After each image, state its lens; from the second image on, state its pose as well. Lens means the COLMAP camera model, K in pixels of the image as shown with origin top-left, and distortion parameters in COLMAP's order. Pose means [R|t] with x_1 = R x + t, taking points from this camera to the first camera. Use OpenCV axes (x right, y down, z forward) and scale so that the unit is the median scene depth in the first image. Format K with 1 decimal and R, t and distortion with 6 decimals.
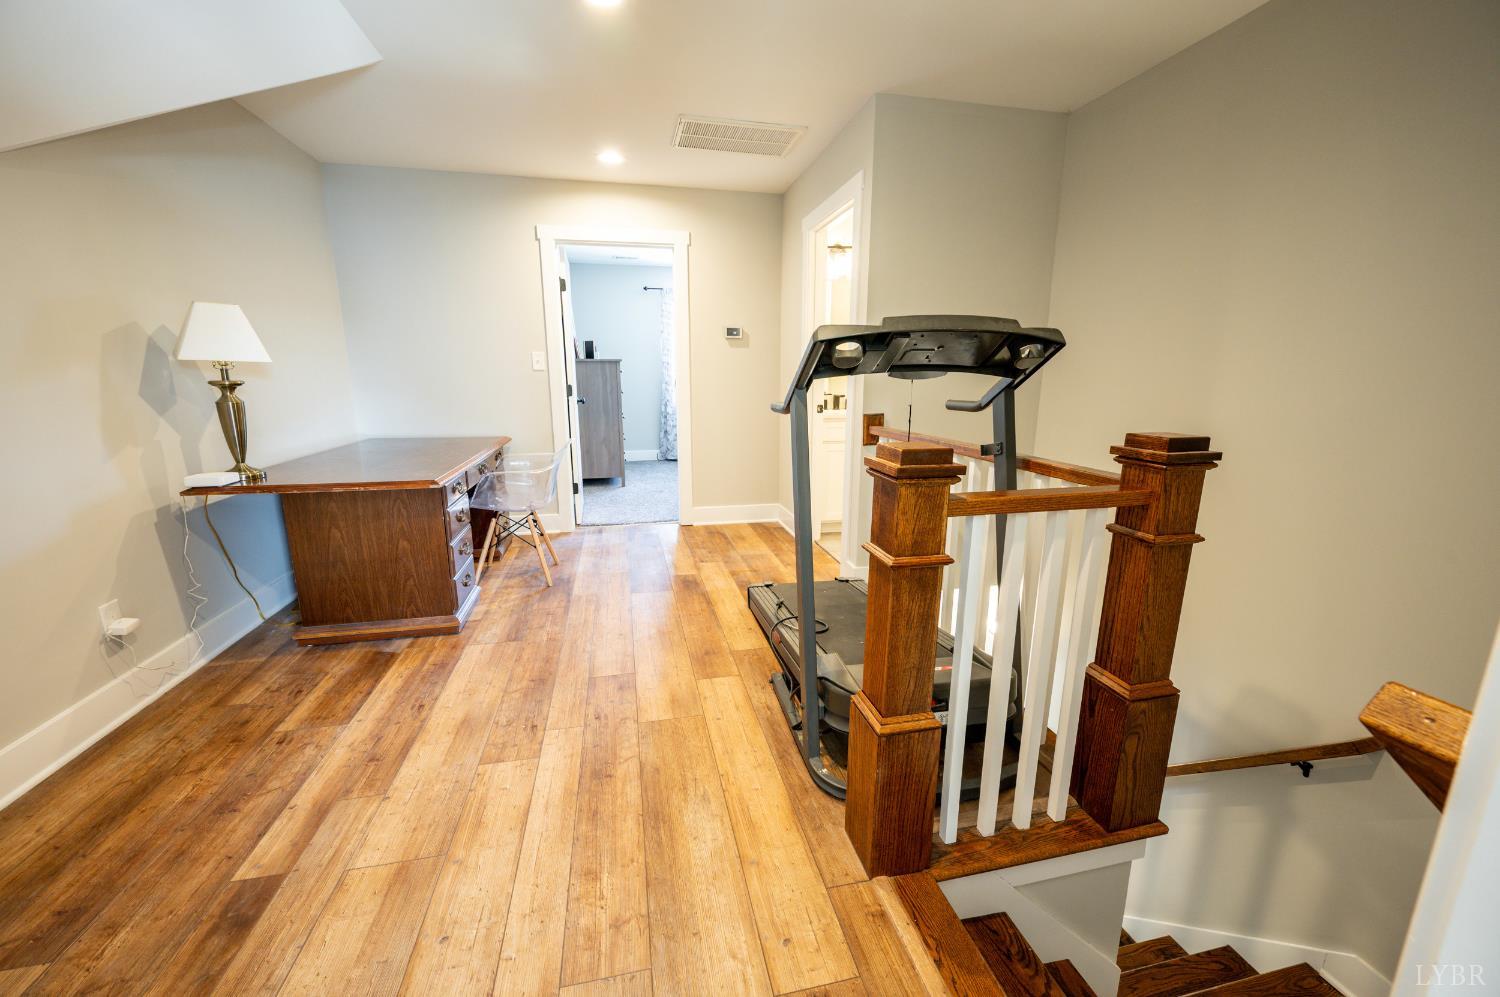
lens RADIAL K [[583.5, 0, 744.4], [0, 583.5, 498.1], [0, 0, 1]] dist [0.001115, 0.000111]
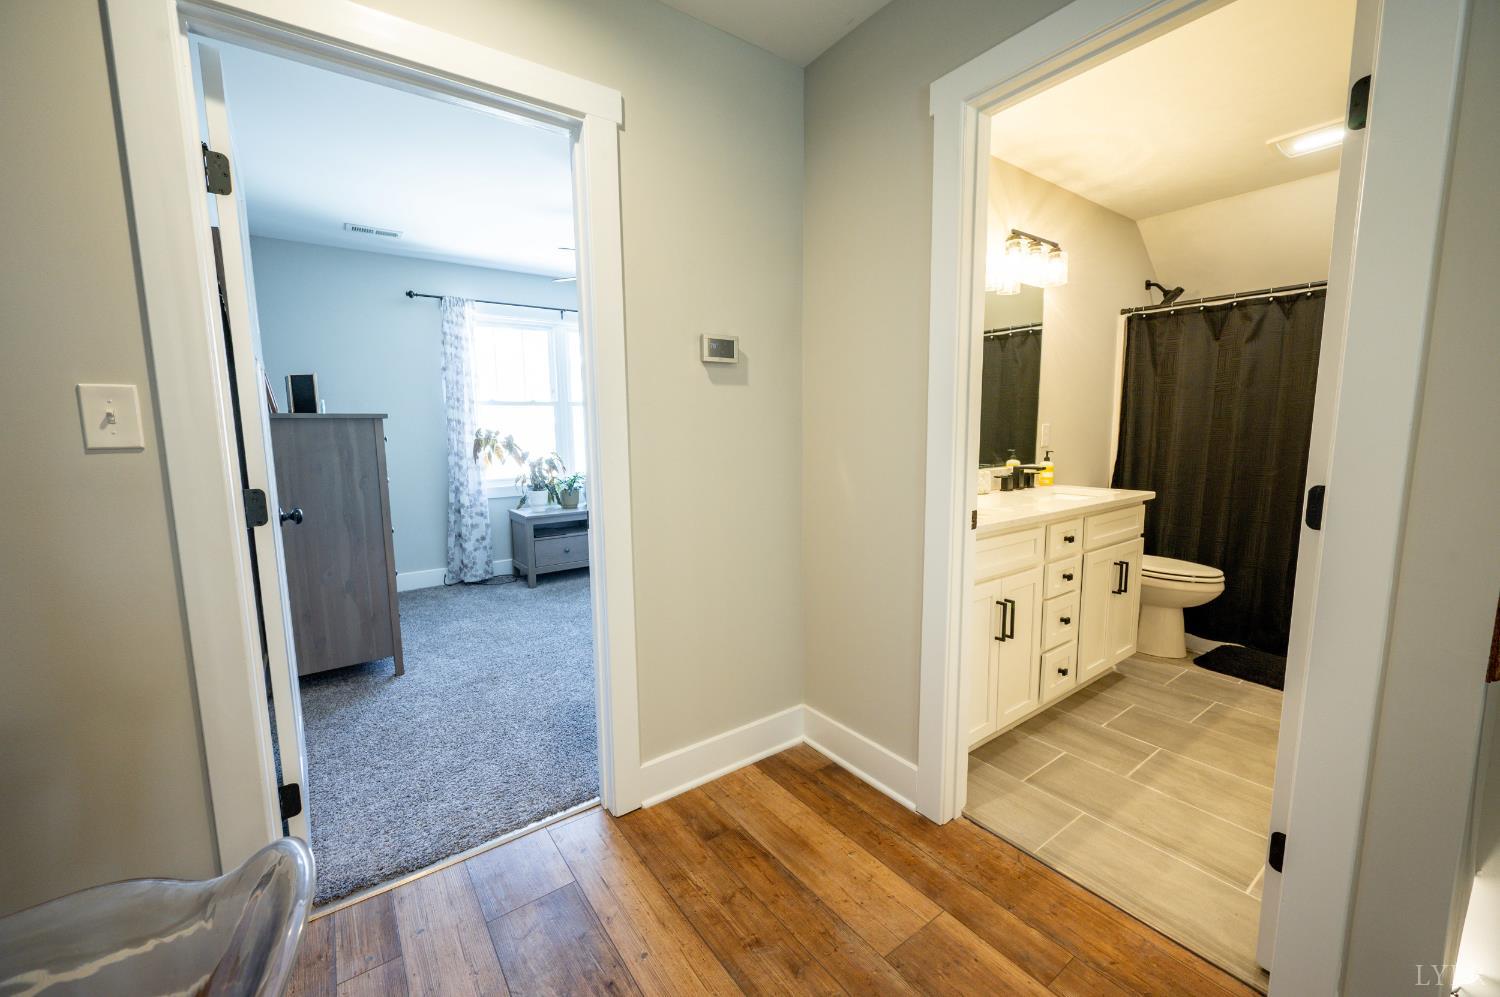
lens RADIAL K [[589.2, 0, 750.0], [0, 589.2, 498.5], [0, 0, 1]] dist [-0.001311, 0.000147]
pose [[0.913845, -0.060830, 0.401481, -0.180518], [0.098697, 0.992340, -0.074299, -0.137686], [-0.393886, 0.107523, 0.912849, 0.595988]]
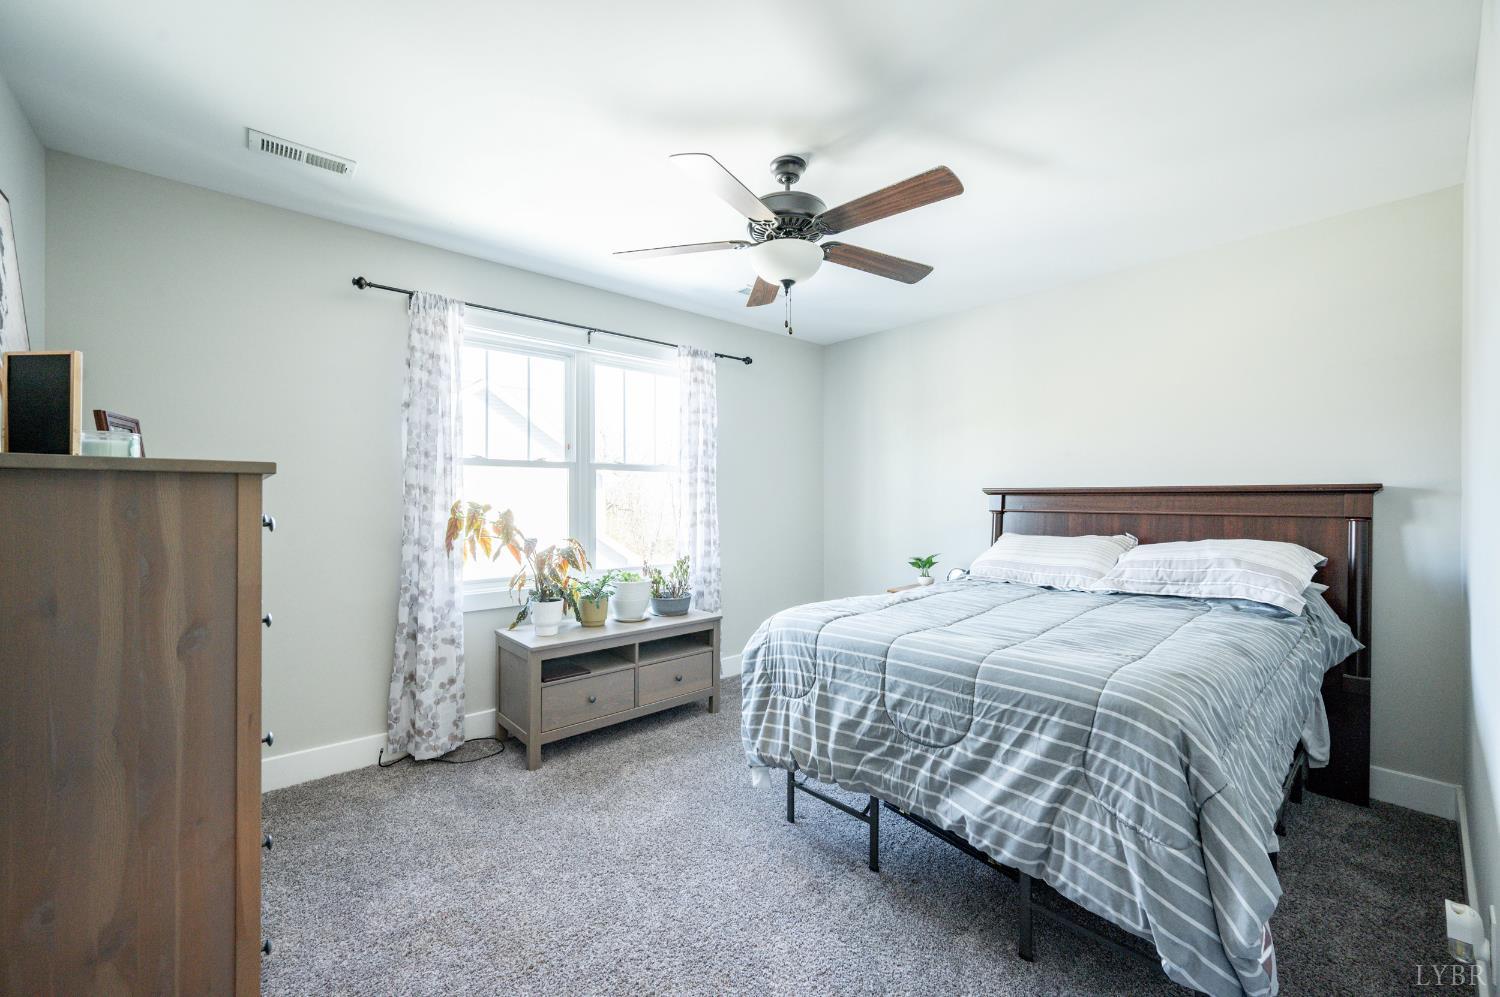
lens RADIAL K [[589.2, 0, 750.0], [0, 589.2, 498.5], [0, 0, 1]] dist [-0.001311, 0.000147]
pose [[0.877768, 0.001126, 0.479084, -0.220577], [0.102694, 0.976311, -0.190449, -0.231388], [-0.467950, 0.216369, 0.856859, 1.016959]]
